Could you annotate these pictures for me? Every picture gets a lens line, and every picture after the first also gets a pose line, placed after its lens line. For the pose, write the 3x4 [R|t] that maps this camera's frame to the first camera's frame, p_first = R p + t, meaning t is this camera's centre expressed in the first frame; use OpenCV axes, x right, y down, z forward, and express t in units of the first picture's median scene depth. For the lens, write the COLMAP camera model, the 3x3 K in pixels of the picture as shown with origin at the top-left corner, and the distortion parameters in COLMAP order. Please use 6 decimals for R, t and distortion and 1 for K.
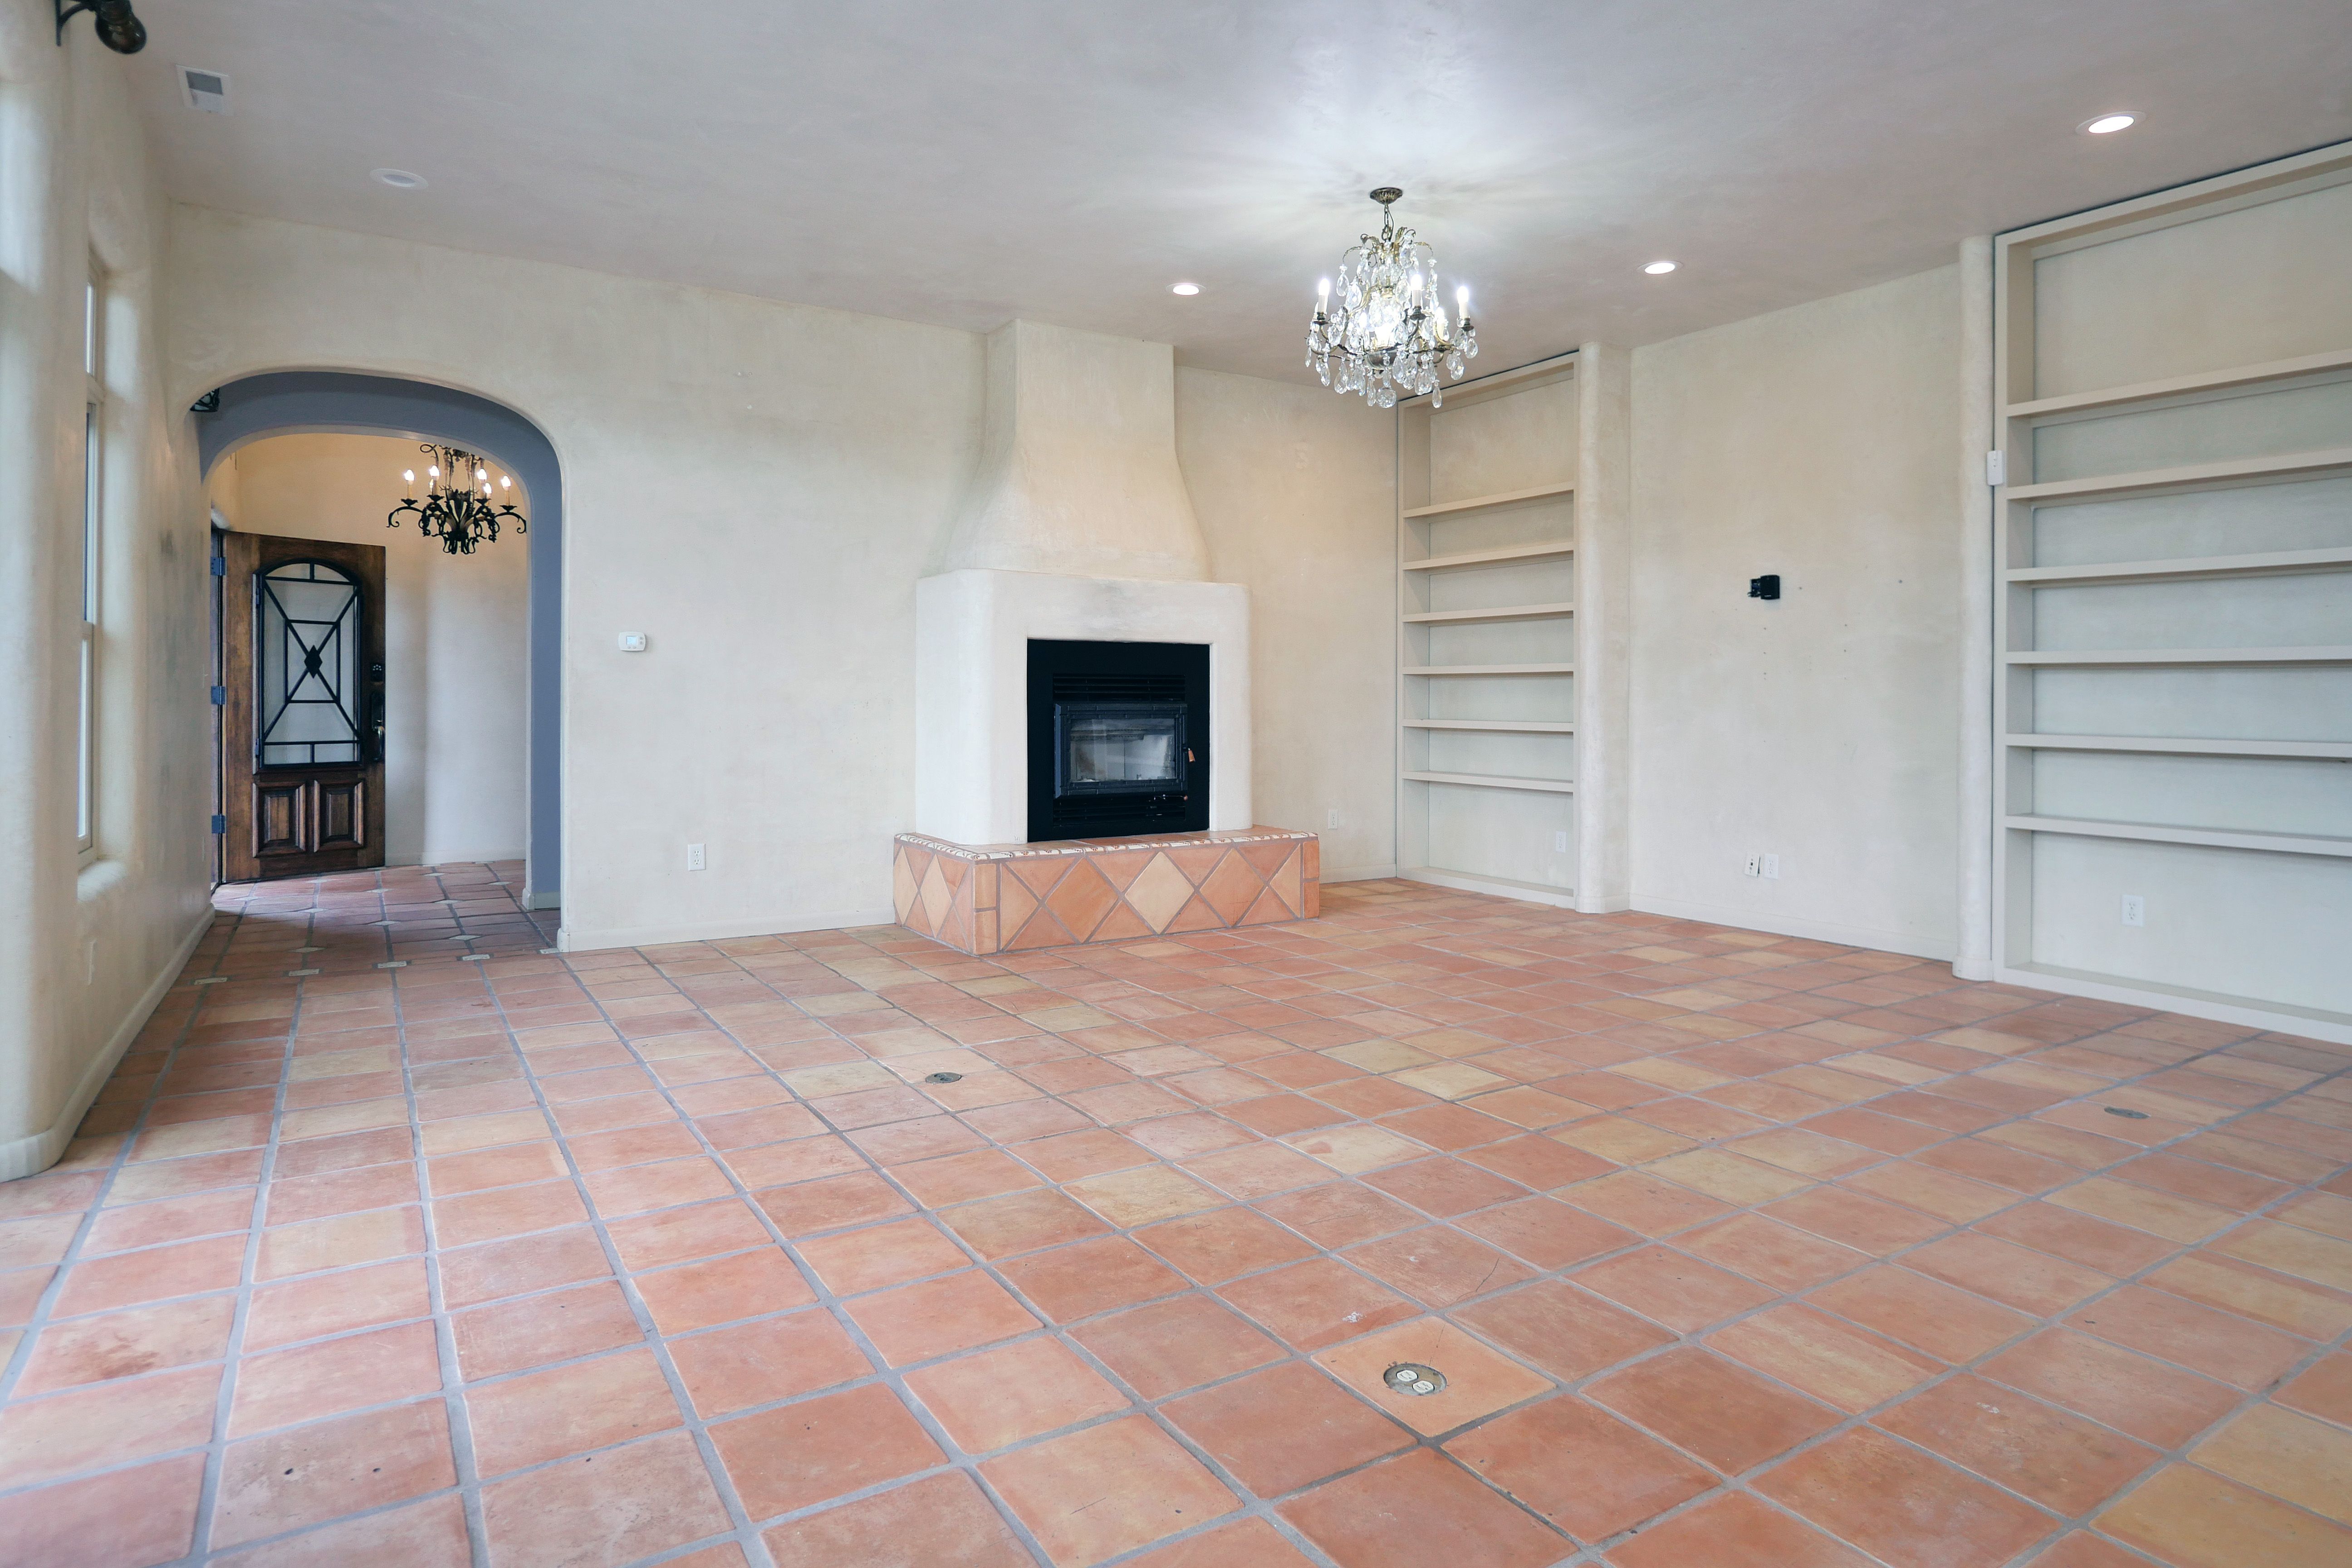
lens RADIAL K [[1327.4, 0, 1141.0], [0, 1327.4, 724.6], [0, 0, 1]] dist [-0.002429, -0.000132]
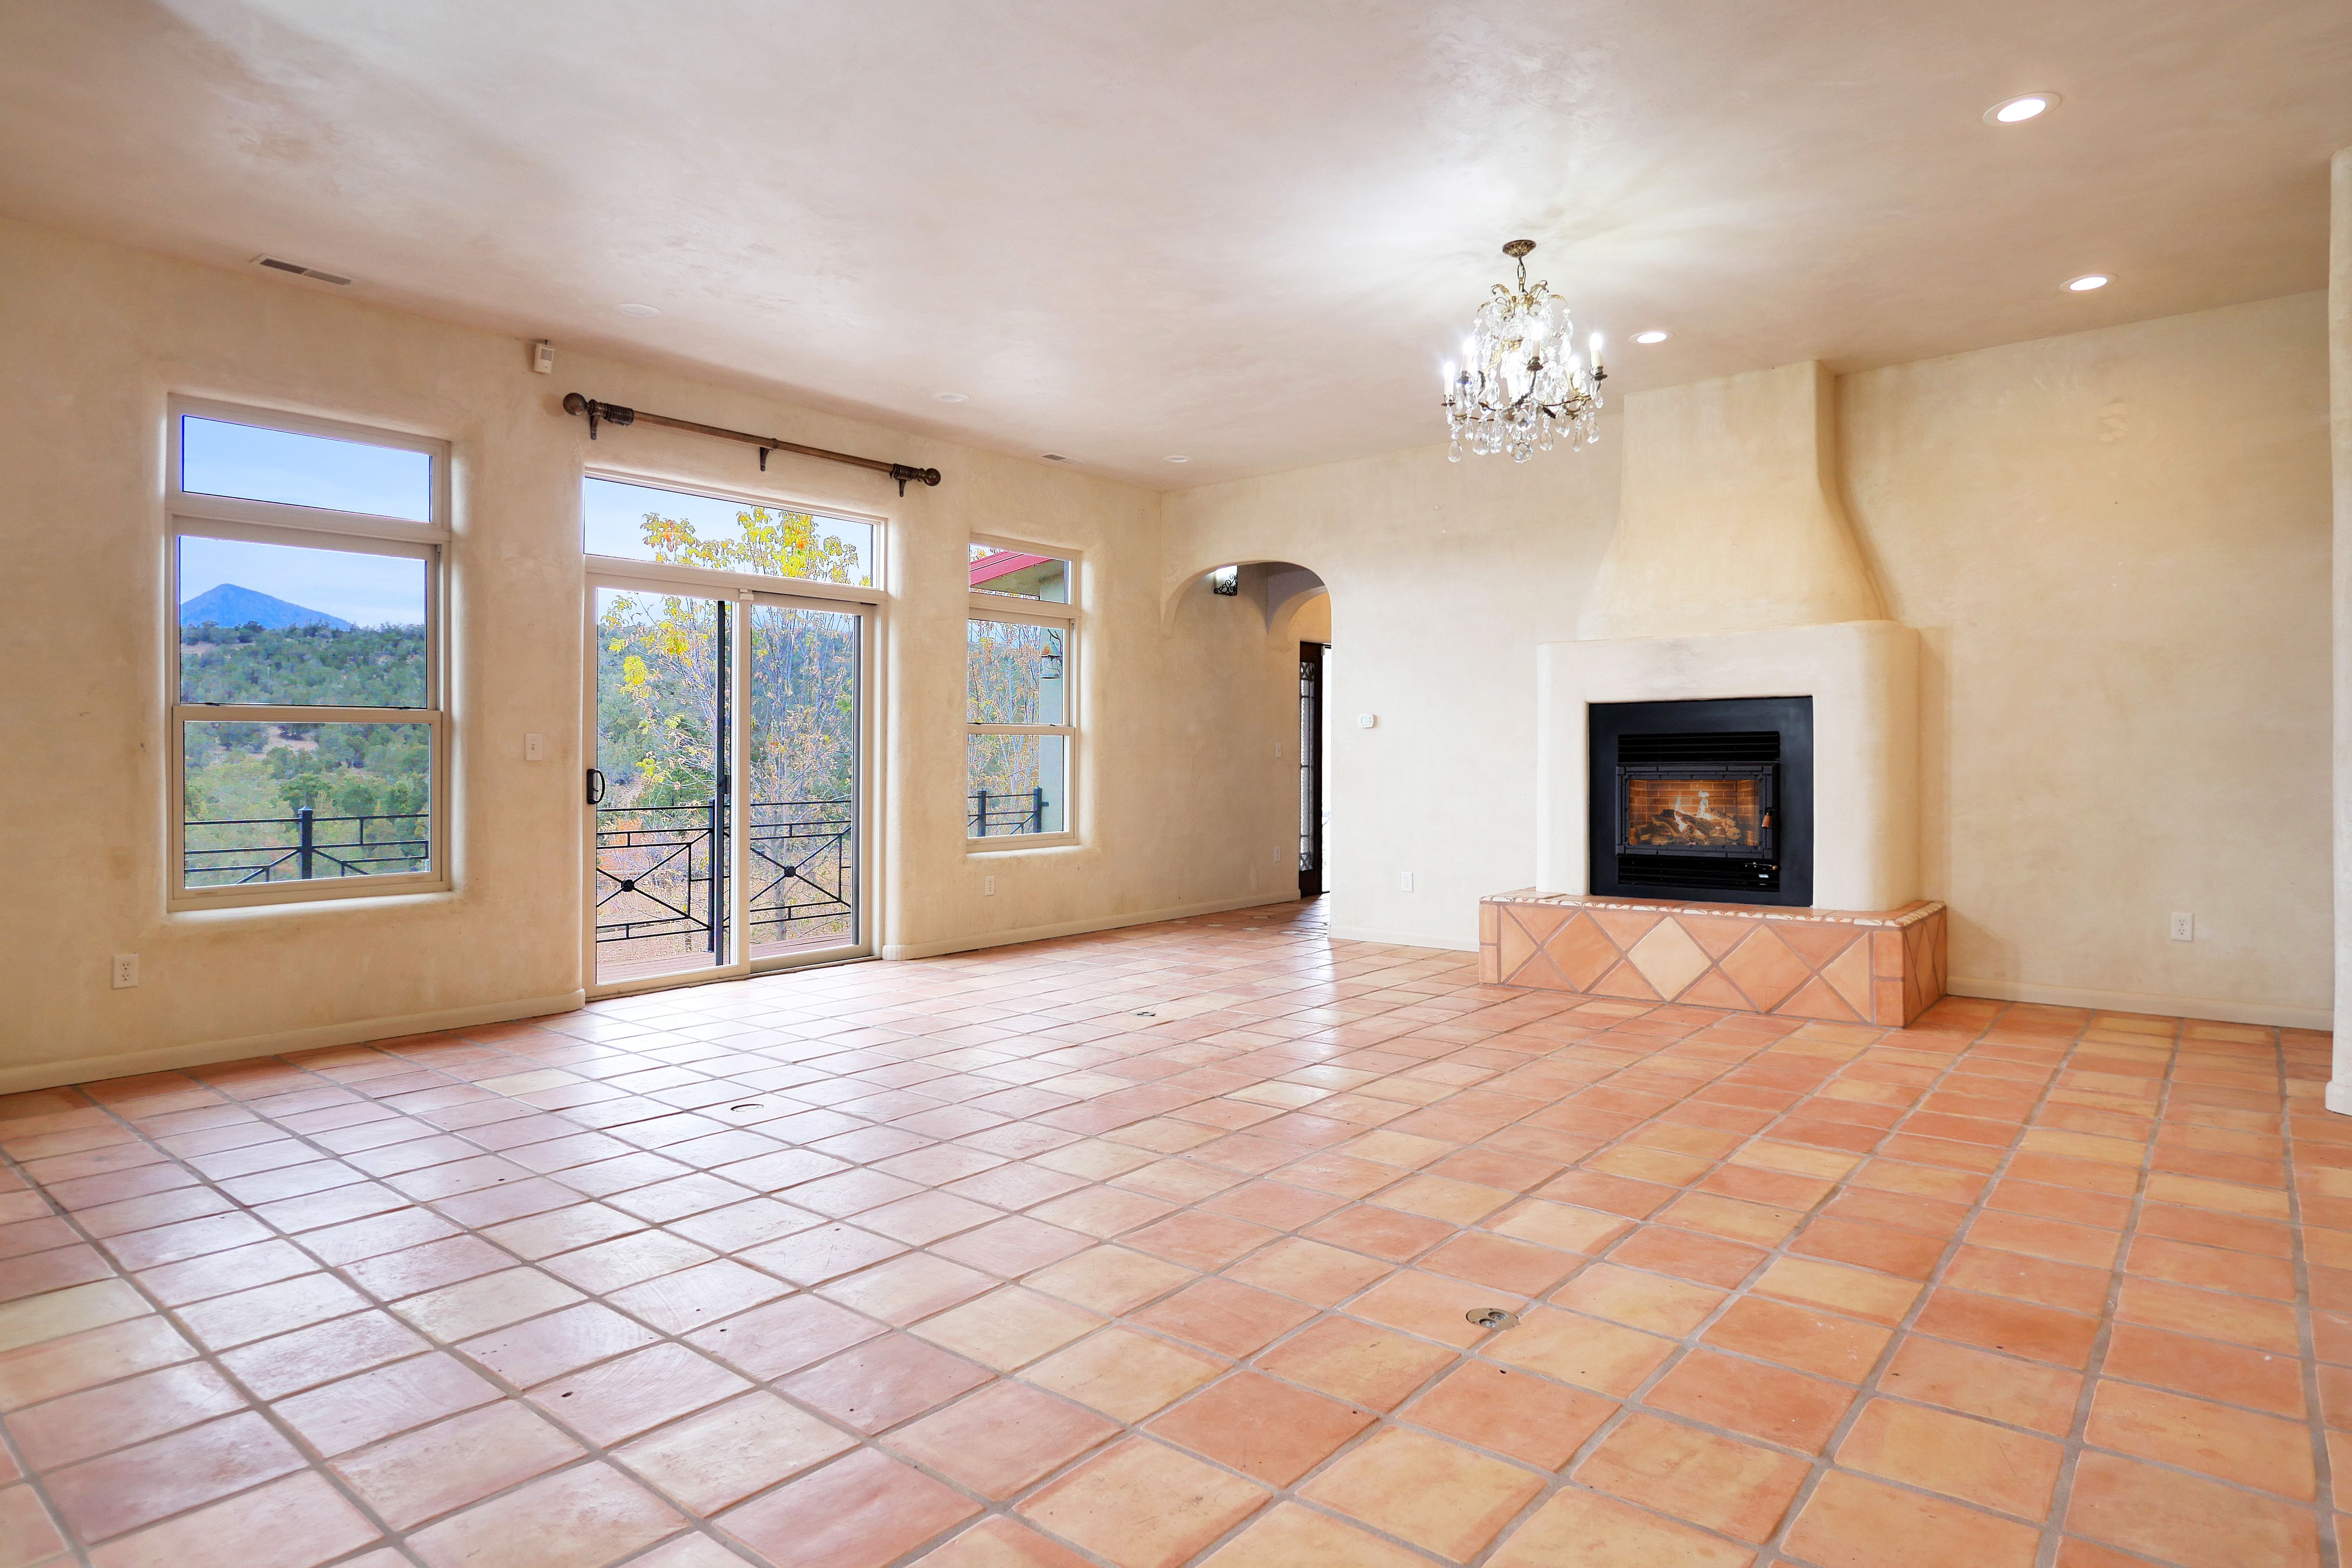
lens RADIAL K [[1296.5, 0, 1132.8], [0, 1296.5, 780.7], [0, 0, 1]] dist [-0.014667, 0.000316]
pose [[0.309074, 0.007594, -0.951008, 0.781831], [-0.010459, 0.999935, 0.004586, -0.003372], [0.950981, 0.008529, 0.309133, 0.334071]]
